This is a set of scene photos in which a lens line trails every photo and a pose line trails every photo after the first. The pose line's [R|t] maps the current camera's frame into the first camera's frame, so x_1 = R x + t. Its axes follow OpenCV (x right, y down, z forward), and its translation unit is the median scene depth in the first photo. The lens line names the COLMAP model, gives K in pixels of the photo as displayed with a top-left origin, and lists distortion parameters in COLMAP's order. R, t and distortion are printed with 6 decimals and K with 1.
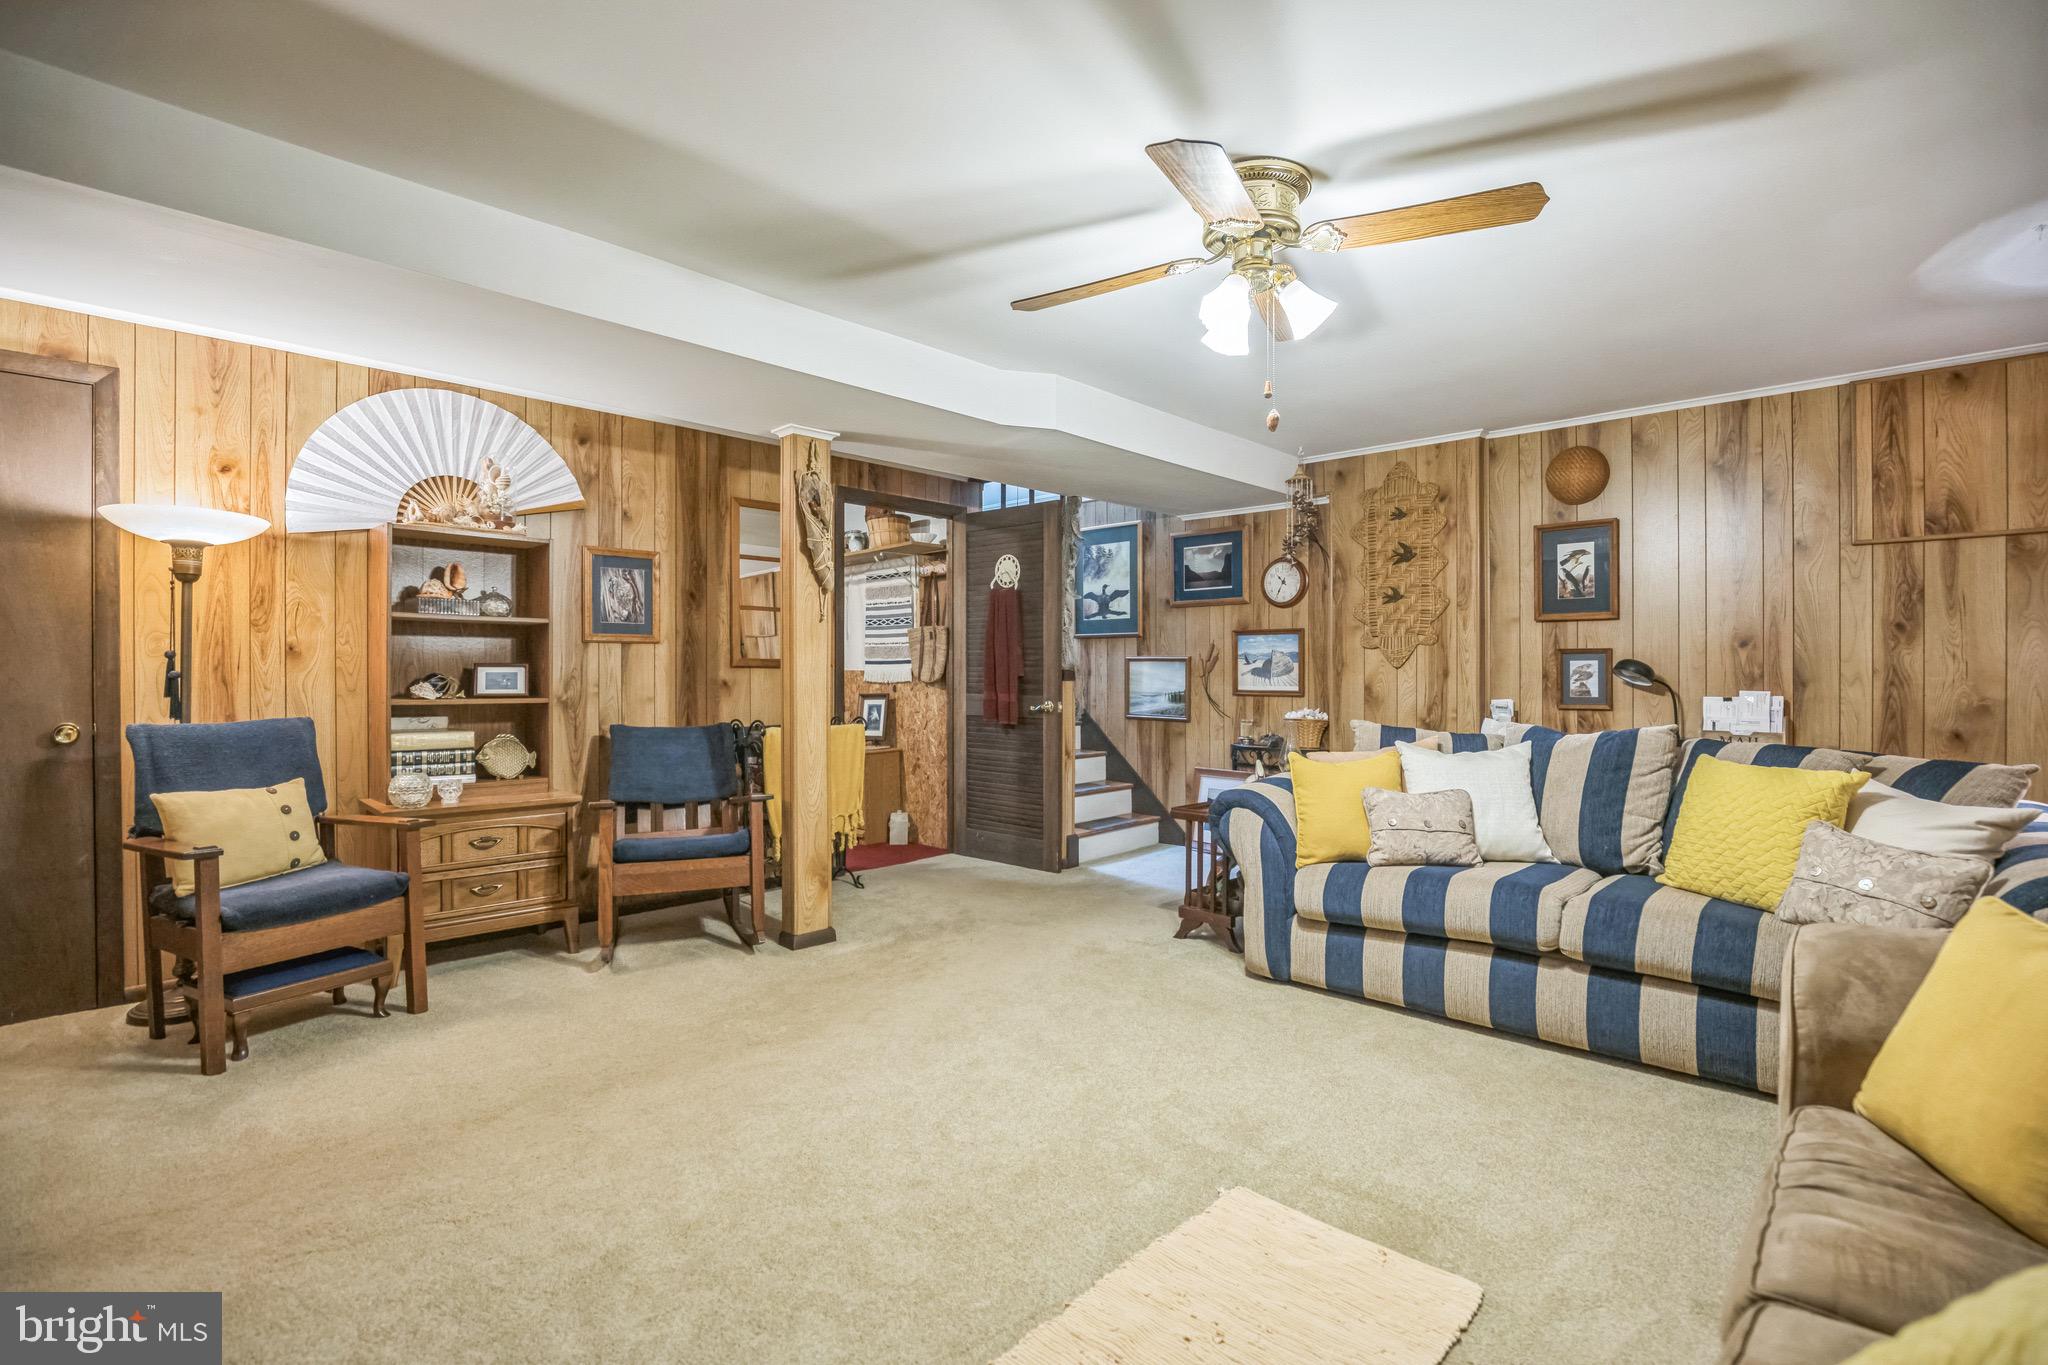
lens RADIAL K [[967.4, 0, 1024.0], [0, 967.4, 682.5], [0, 0, 1]] dist [-0.000211, 0.000070]
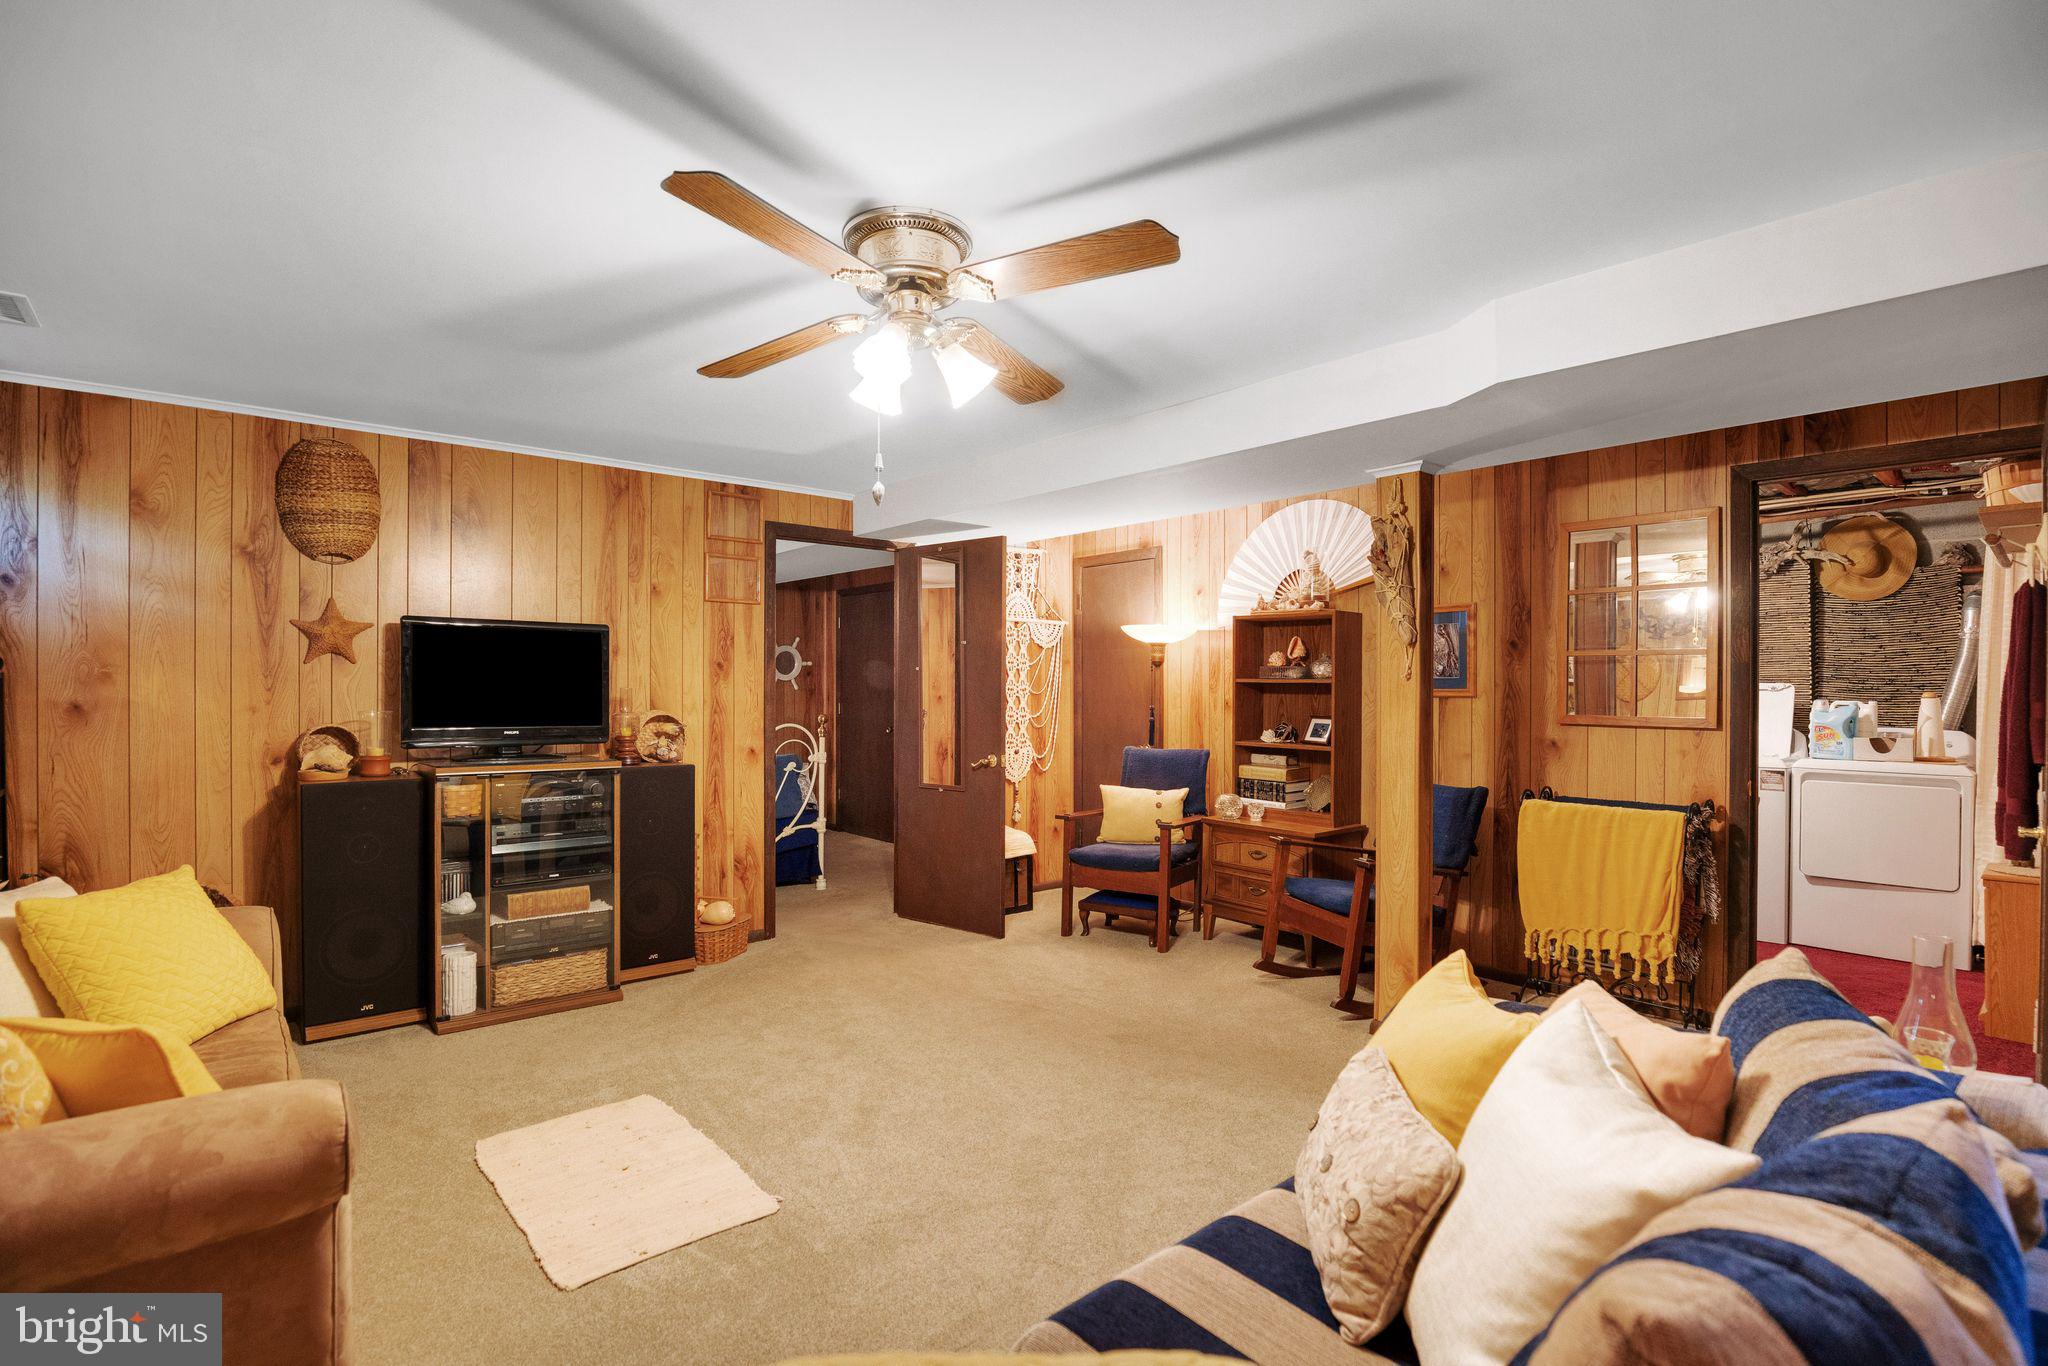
lens RADIAL K [[967.4, 0, 1024.0], [0, 967.4, 683.0], [0, 0, 1]] dist [-0.000211, 0.000070]
pose [[-0.083816, -0.005584, -0.996466, 0.610743], [-0.014835, 0.999880, -0.004355, -0.043963], [0.996371, 0.014417, -0.083889, 0.633556]]
